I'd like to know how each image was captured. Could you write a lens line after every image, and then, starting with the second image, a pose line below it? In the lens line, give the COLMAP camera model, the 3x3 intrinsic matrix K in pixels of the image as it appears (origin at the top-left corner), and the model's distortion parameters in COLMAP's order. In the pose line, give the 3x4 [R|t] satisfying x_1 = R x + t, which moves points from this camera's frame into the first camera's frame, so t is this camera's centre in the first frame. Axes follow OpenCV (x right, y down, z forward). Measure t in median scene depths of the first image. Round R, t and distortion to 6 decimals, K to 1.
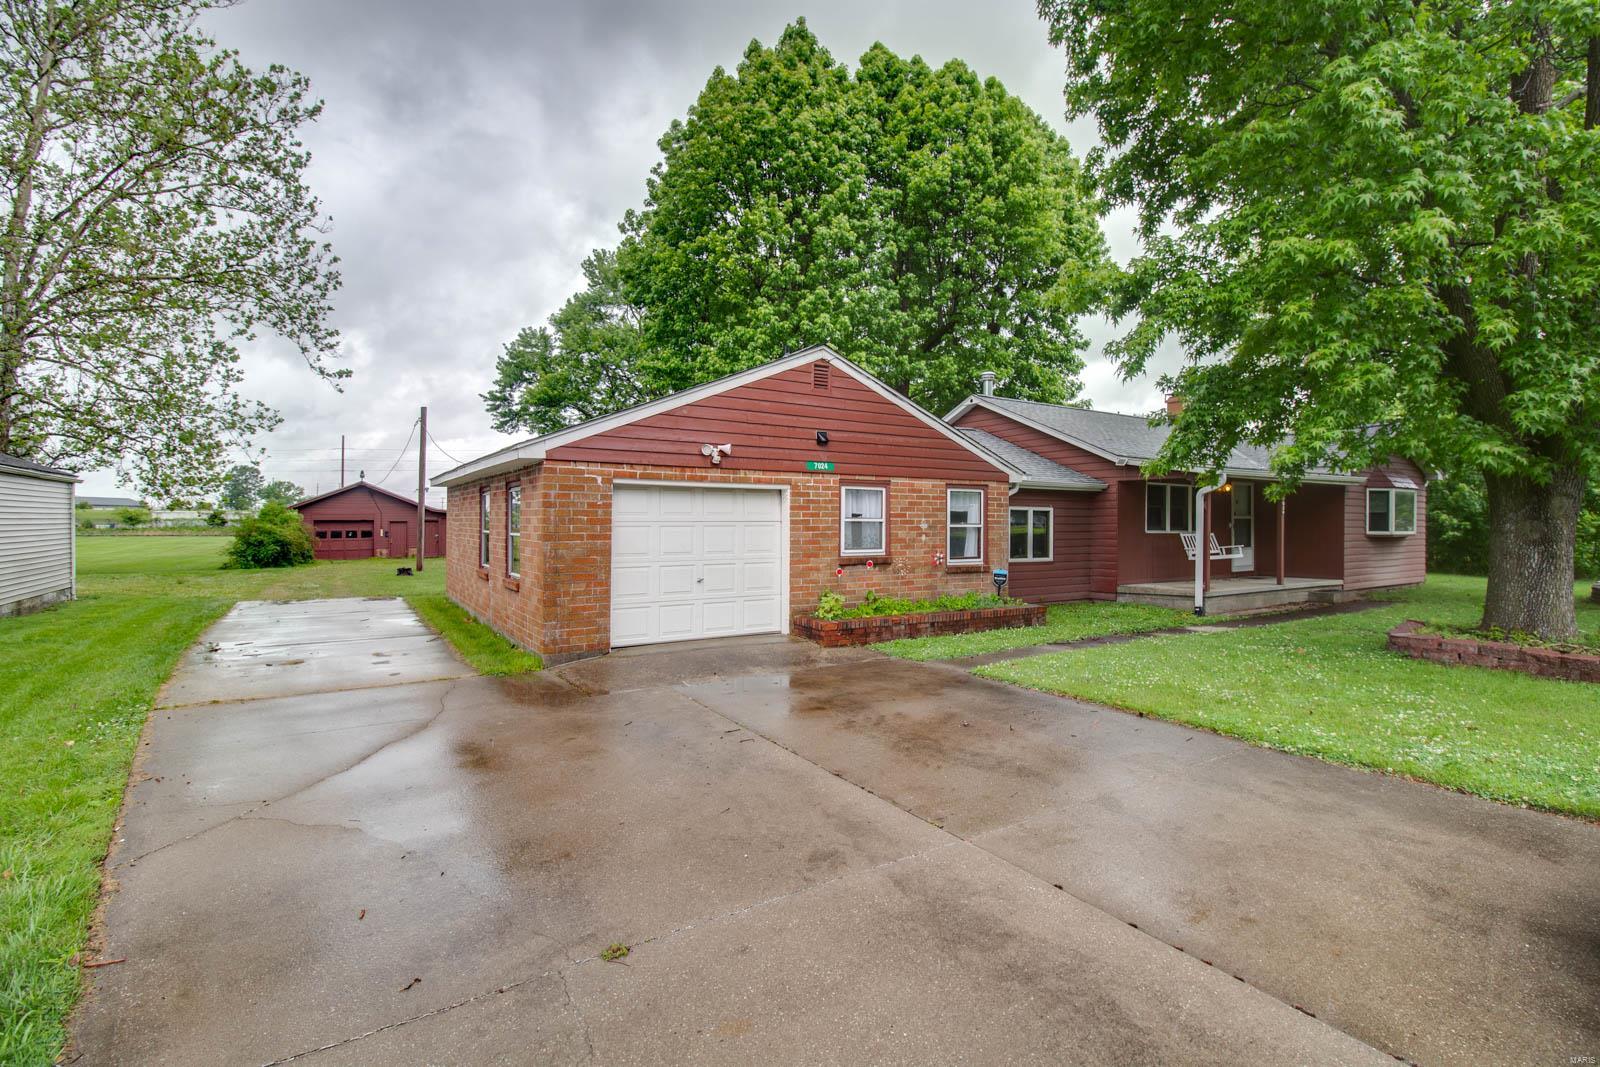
lens RADIAL K [[727.1, 0, 802.7], [0, 727.1, 530.7], [0, 0, 1]] dist [-0.015095, -0.001027]
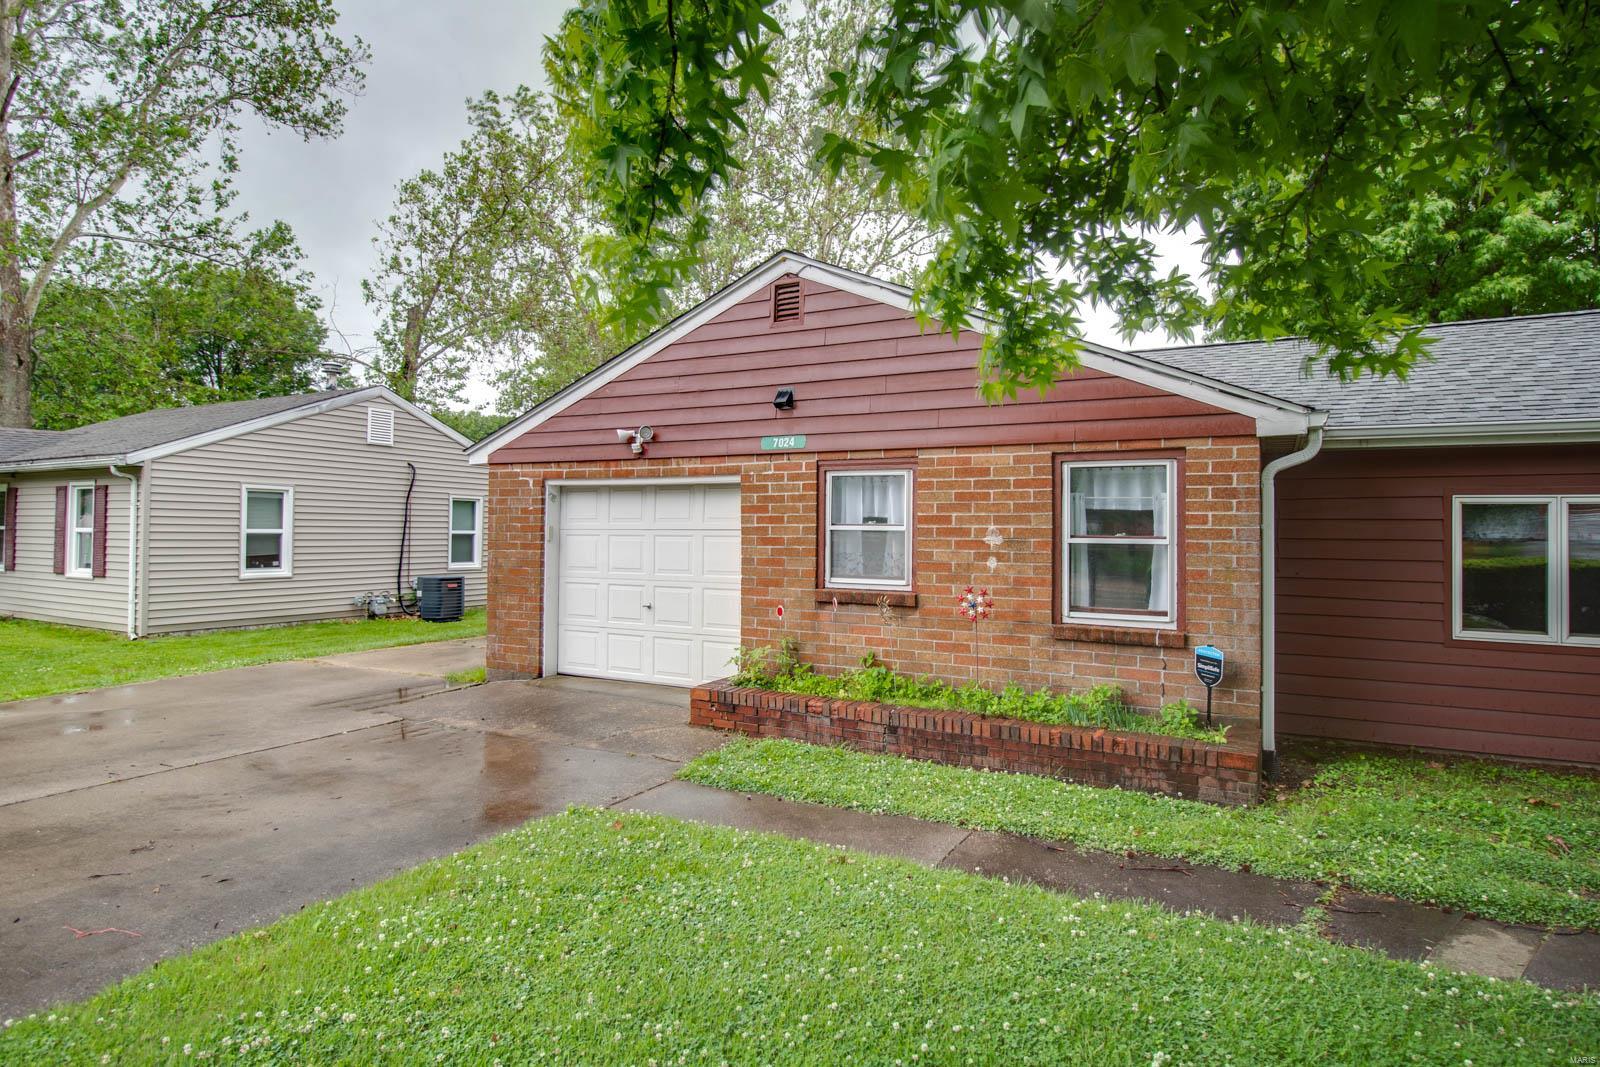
lens RADIAL K [[888.5, 0, 811.3], [0, 888.5, 521.8], [0, 0, 1]] dist [0.006208, 0.000113]
pose [[0.497264, -0.008602, -0.867556, 0.696829], [-0.016867, 0.999666, -0.019580, -0.005124], [0.867435, 0.024370, 0.496953, 0.627600]]
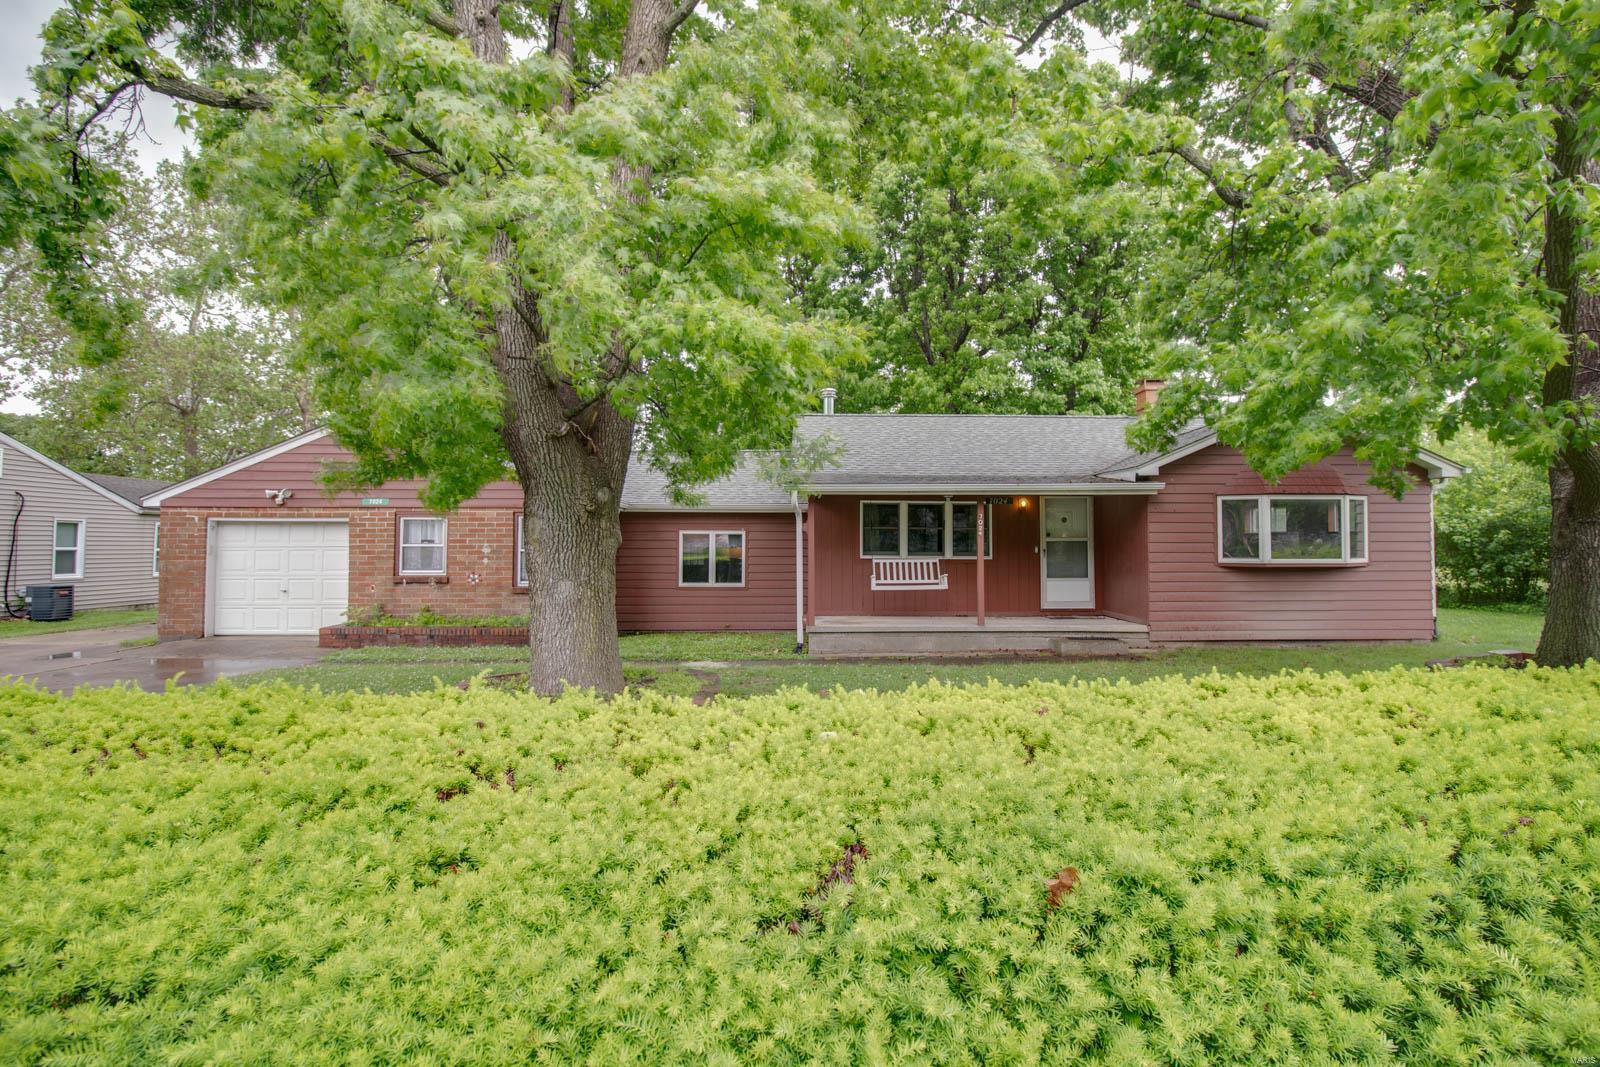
lens RADIAL K [[727.1, 0, 832.6], [0, 727.1, 522.5], [0, 0, 1]] dist [-0.015095, -0.001027]
pose [[0.867652, -0.017868, -0.496850, 1.289667], [-0.002698, 0.999170, -0.040643, -0.005834], [0.497164, 0.036604, 0.866884, 0.316777]]
